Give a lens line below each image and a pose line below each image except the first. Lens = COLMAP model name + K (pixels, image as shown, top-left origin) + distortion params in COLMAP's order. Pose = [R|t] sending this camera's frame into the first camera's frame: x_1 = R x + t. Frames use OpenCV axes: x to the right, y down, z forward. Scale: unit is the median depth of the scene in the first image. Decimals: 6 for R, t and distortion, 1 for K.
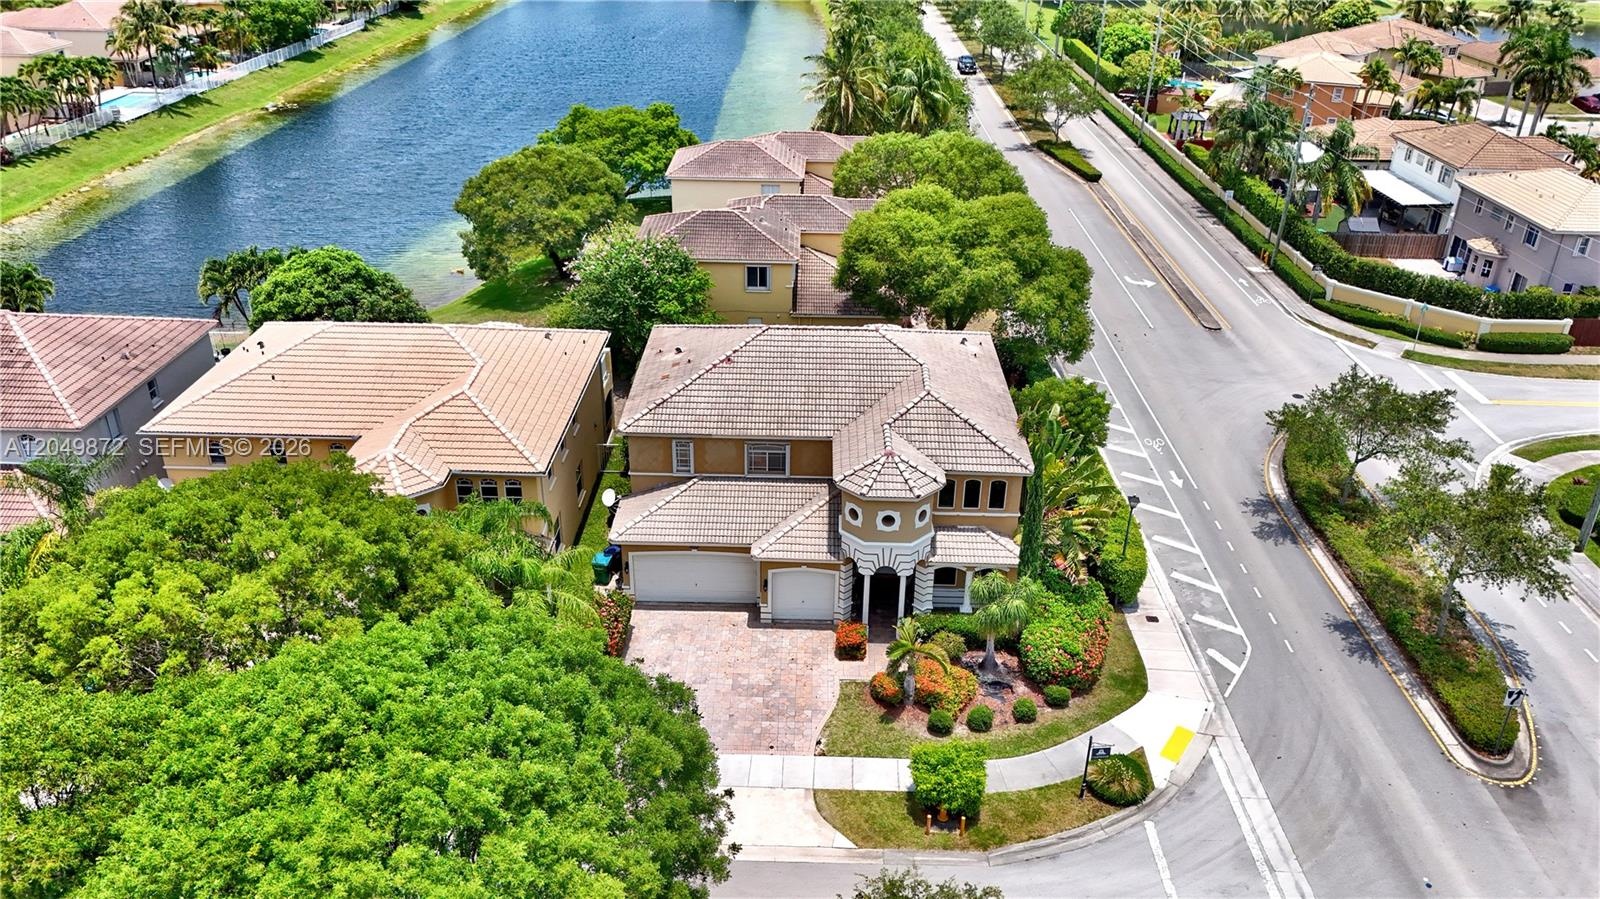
lens RADIAL K [[1178.3, 0, 792.7], [0, 1178.3, 445.6], [0, 0, 1]] dist [0.048558, -0.048096]
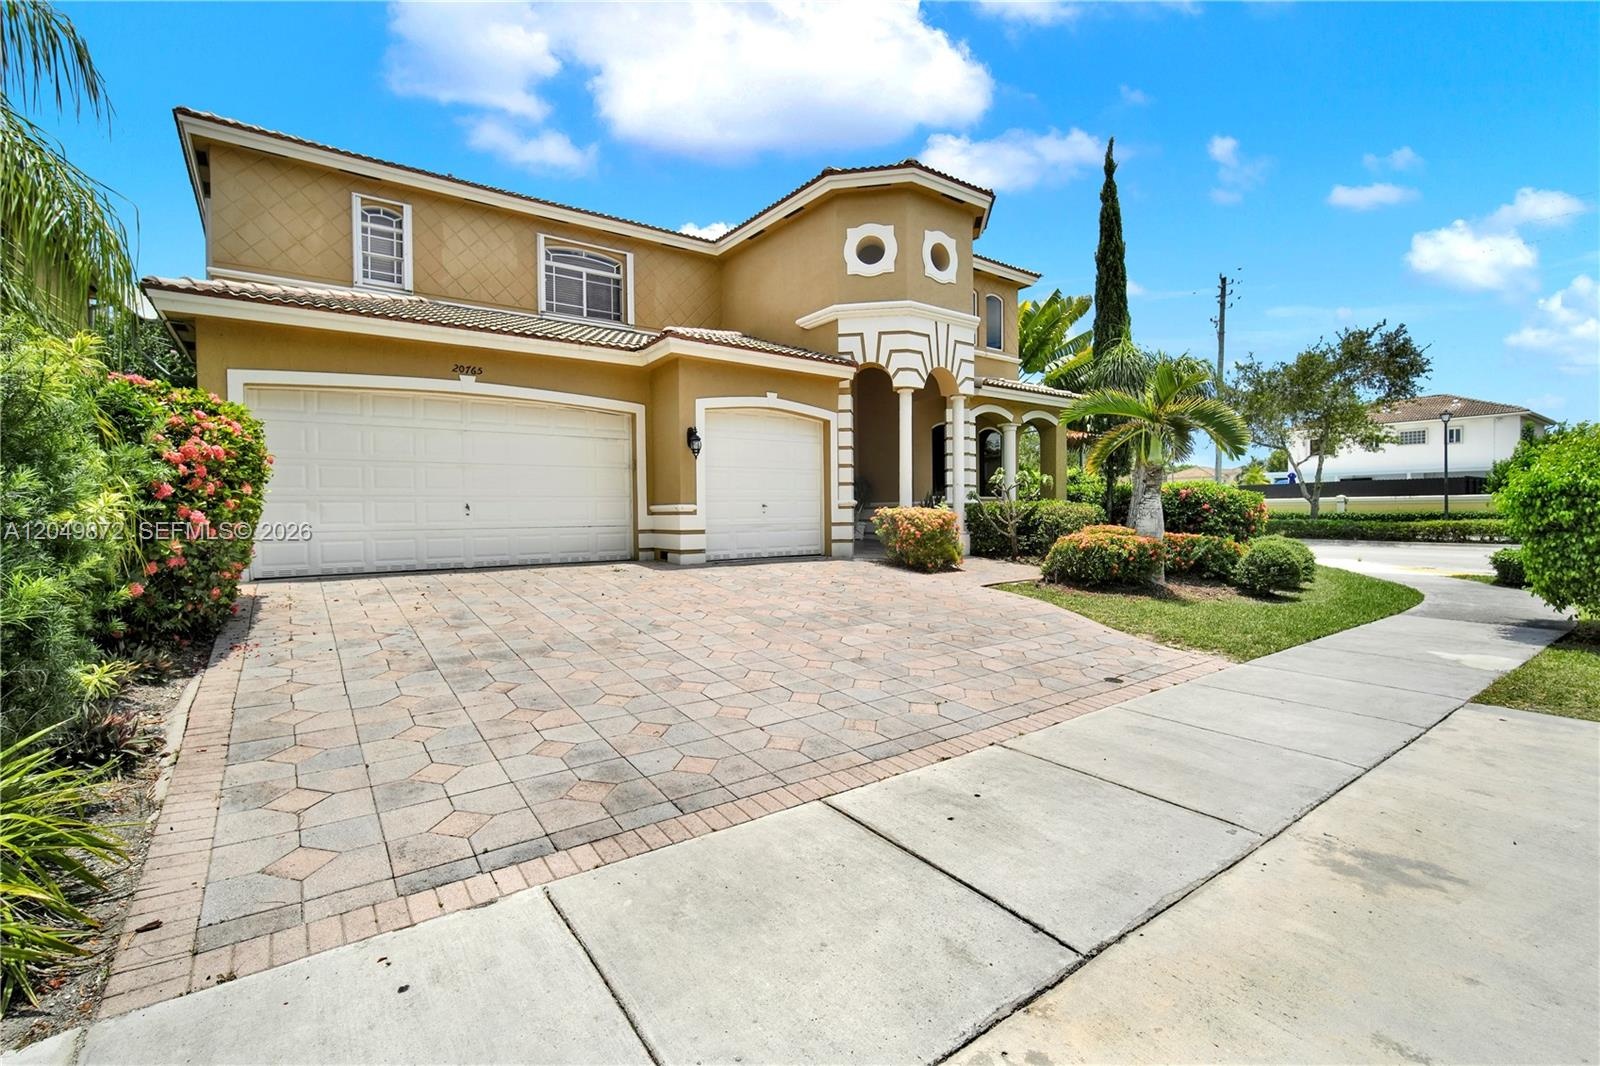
lens RADIAL K [[702.4, 0, 800.7], [0, 702.4, 510.6], [0, 0, 1]] dist [-0.003128, -0.000208]
pose [[0.797719, -0.016050, 0.602816, -0.095580], [0.280820, 0.894526, -0.347799, 0.162968], [-0.533653, 0.446728, 0.718087, 0.582892]]
